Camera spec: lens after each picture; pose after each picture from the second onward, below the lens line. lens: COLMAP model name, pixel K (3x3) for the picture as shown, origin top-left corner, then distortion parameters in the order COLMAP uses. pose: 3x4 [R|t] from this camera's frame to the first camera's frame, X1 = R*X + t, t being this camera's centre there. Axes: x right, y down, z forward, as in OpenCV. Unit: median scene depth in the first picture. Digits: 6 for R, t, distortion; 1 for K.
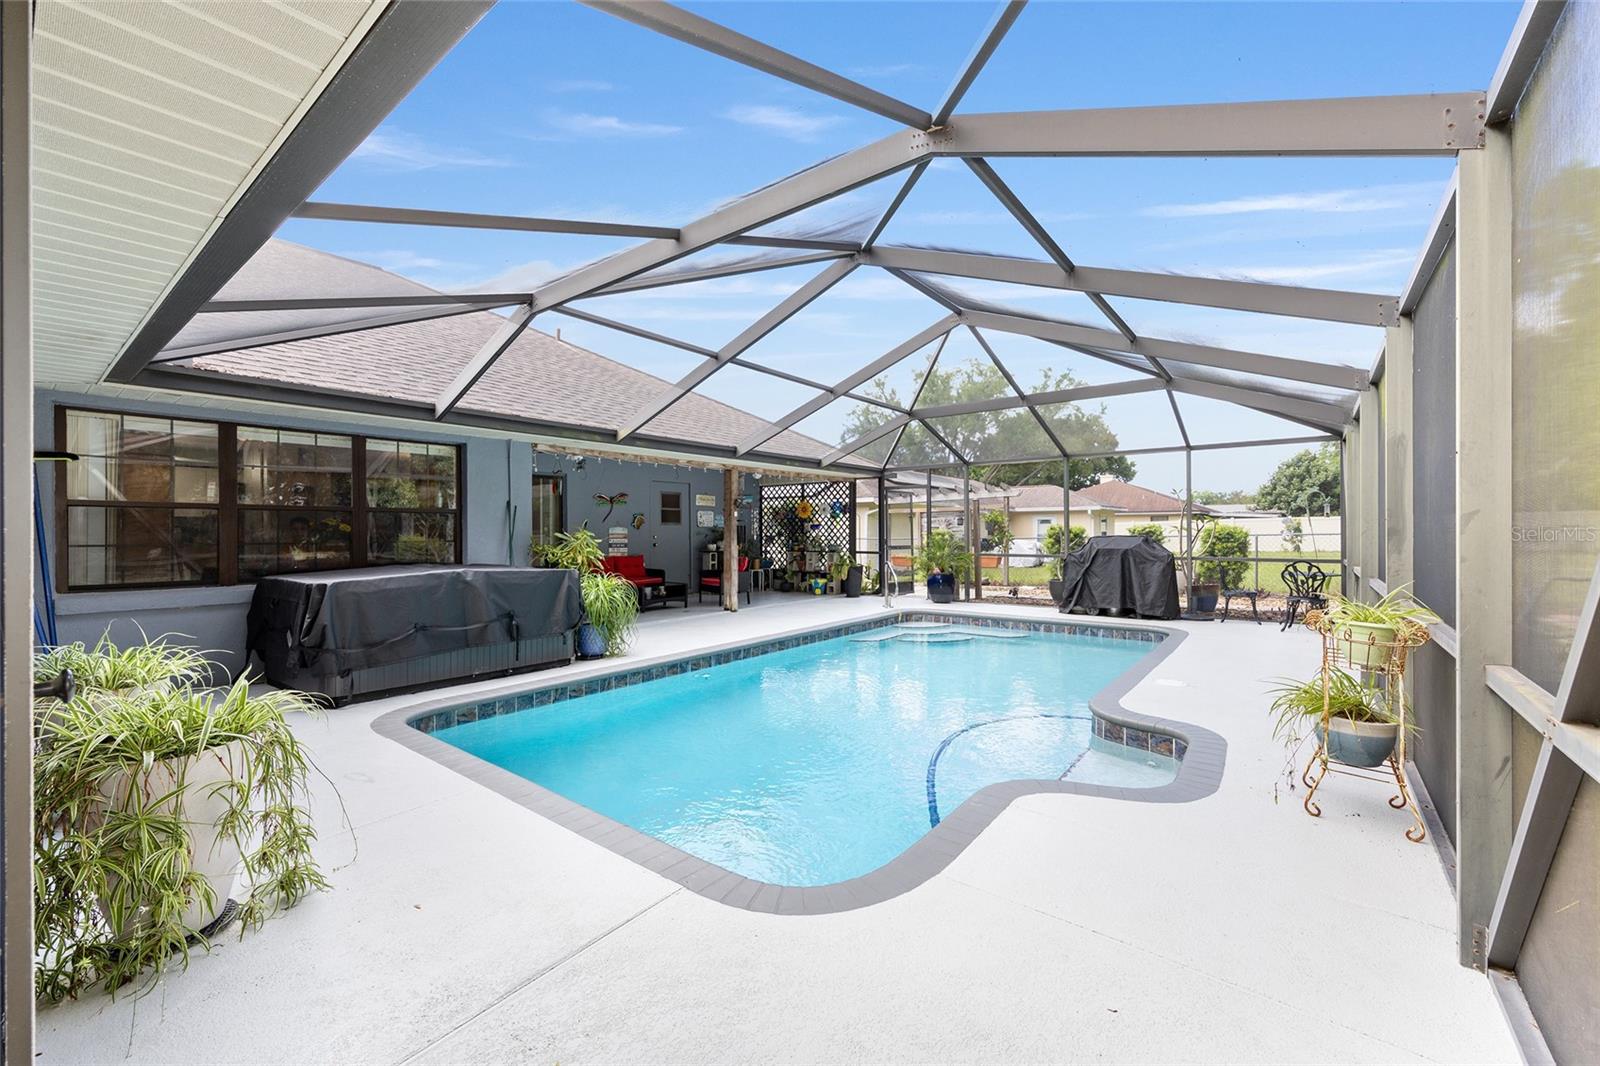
lens RADIAL K [[642.3, 0, 797.3], [0, 642.3, 529.4], [0, 0, 1]] dist [-0.001404, -0.000147]
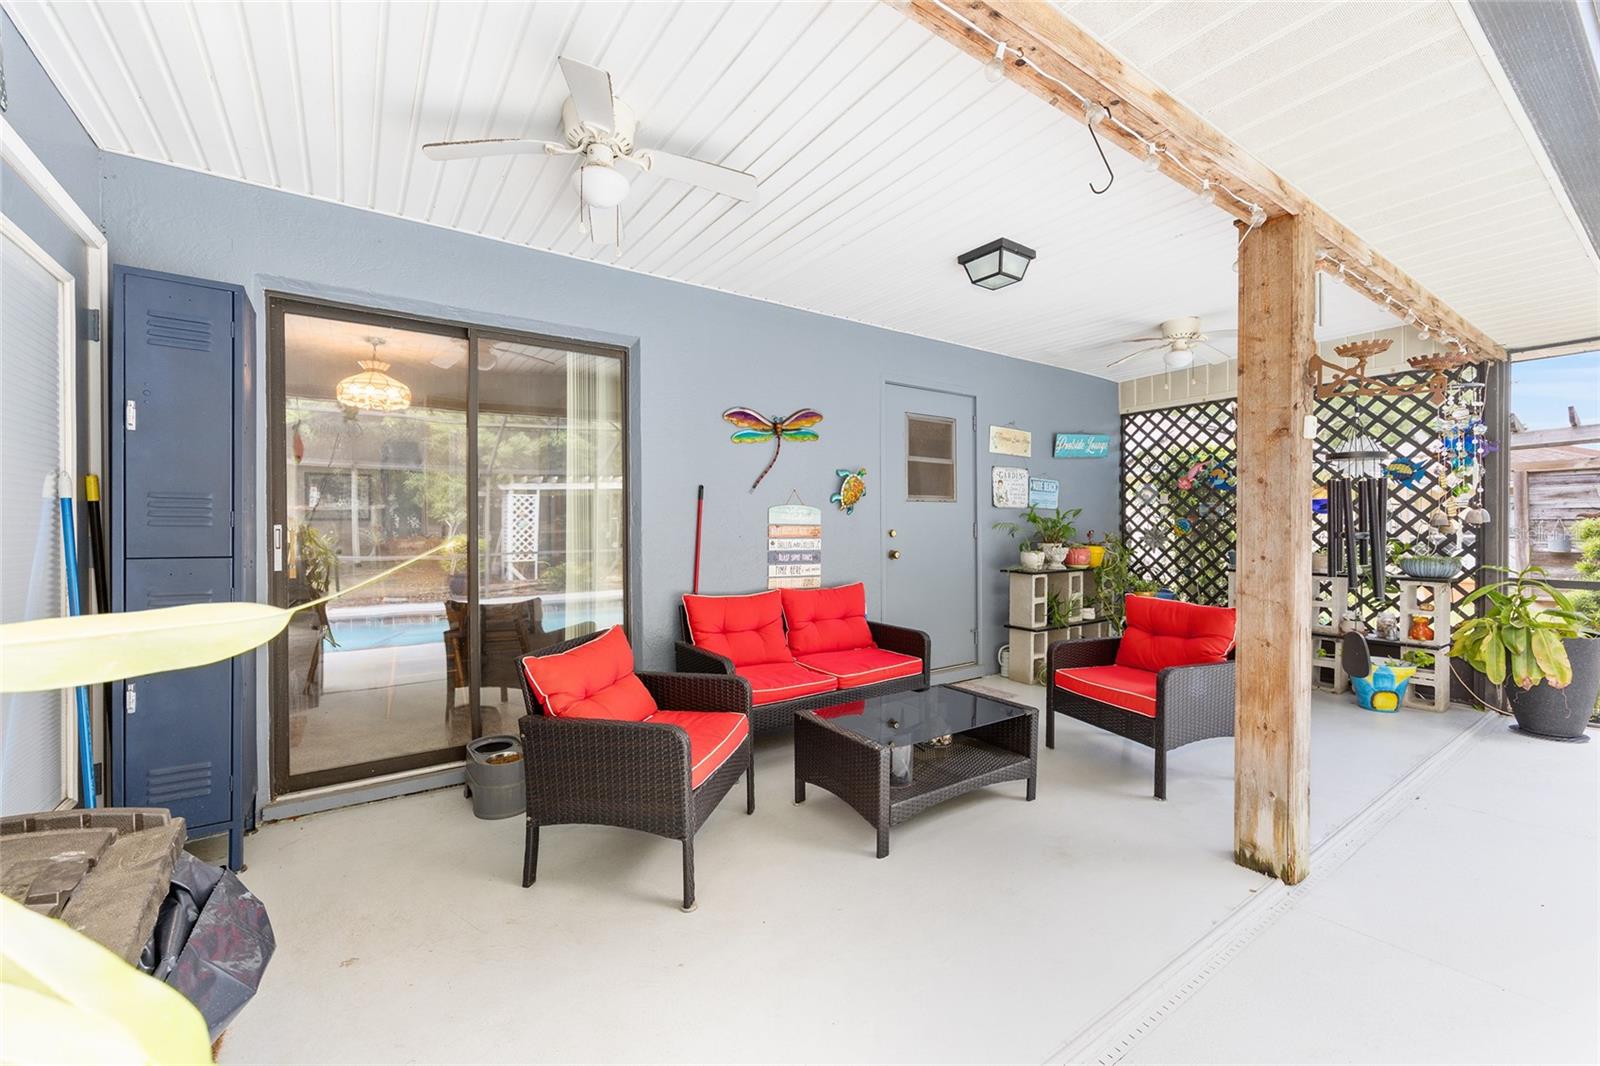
lens RADIAL K [[642.3, 0, 799.5], [0, 642.3, 529.2], [0, 0, 1]] dist [-0.001404, -0.000147]
pose [[0.958477, -0.000210, -0.285171, -0.172568], [0.002204, 0.999975, 0.006672, 0.006909], [0.285162, -0.007024, 0.958454, 0.648676]]
